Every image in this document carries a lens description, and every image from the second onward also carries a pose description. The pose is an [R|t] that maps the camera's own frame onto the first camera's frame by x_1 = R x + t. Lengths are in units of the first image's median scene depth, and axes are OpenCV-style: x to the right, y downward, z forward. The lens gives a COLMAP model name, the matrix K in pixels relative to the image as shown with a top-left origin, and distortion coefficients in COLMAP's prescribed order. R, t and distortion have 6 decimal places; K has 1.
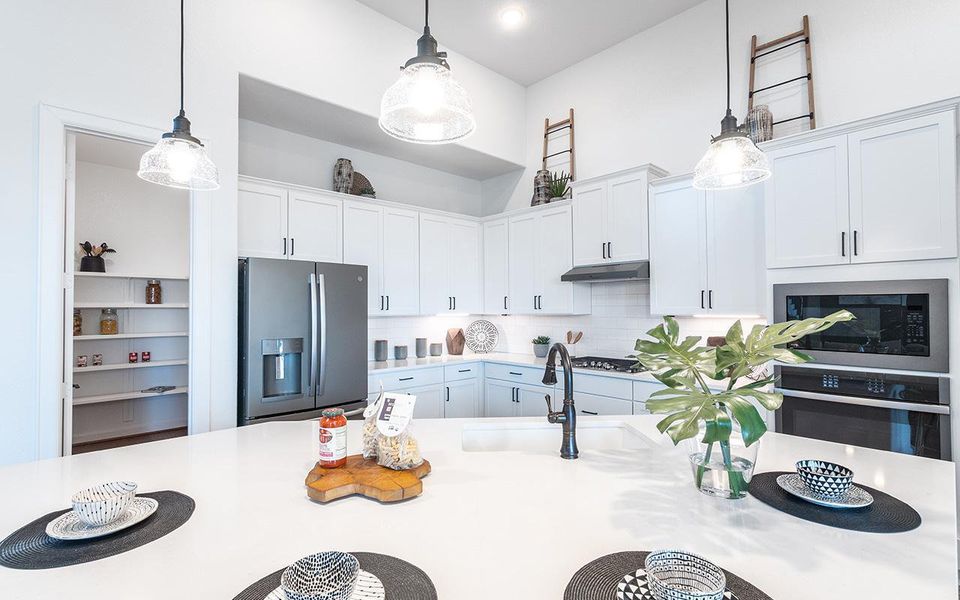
lens RADIAL K [[447.9, 0, 480.8], [0, 447.9, 301.6], [0, 0, 1]] dist [-0.000267, 0.000472]
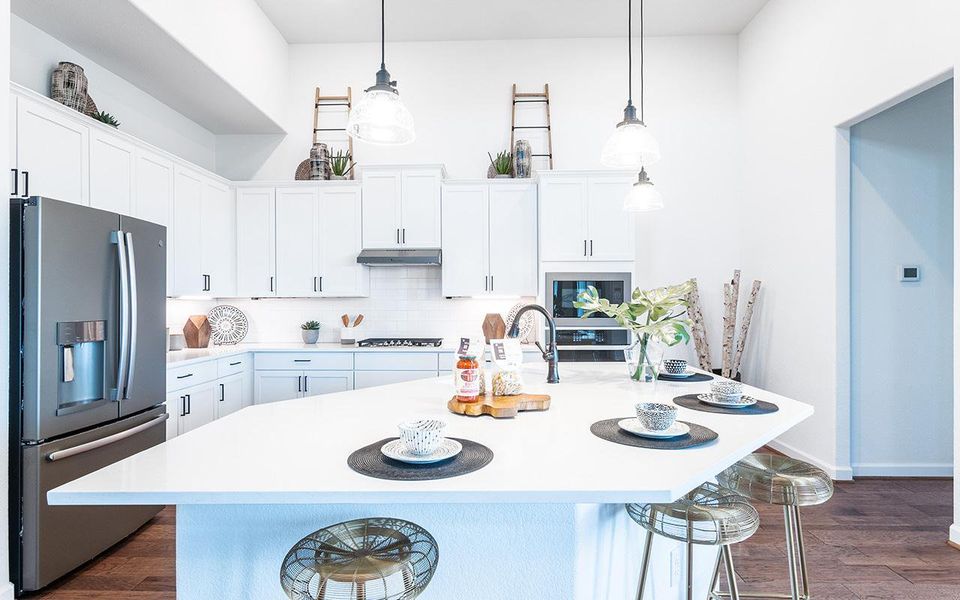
lens RADIAL K [[513.1, 0, 479.5], [0, 513.1, 300.5], [0, 0, 1]] dist [0.006223, 0.001257]
pose [[0.702176, 0.004951, 0.711986, -0.448477], [-0.010619, 0.999937, 0.003519, 0.032120], [-0.711924, -0.010032, 0.702185, 0.005239]]
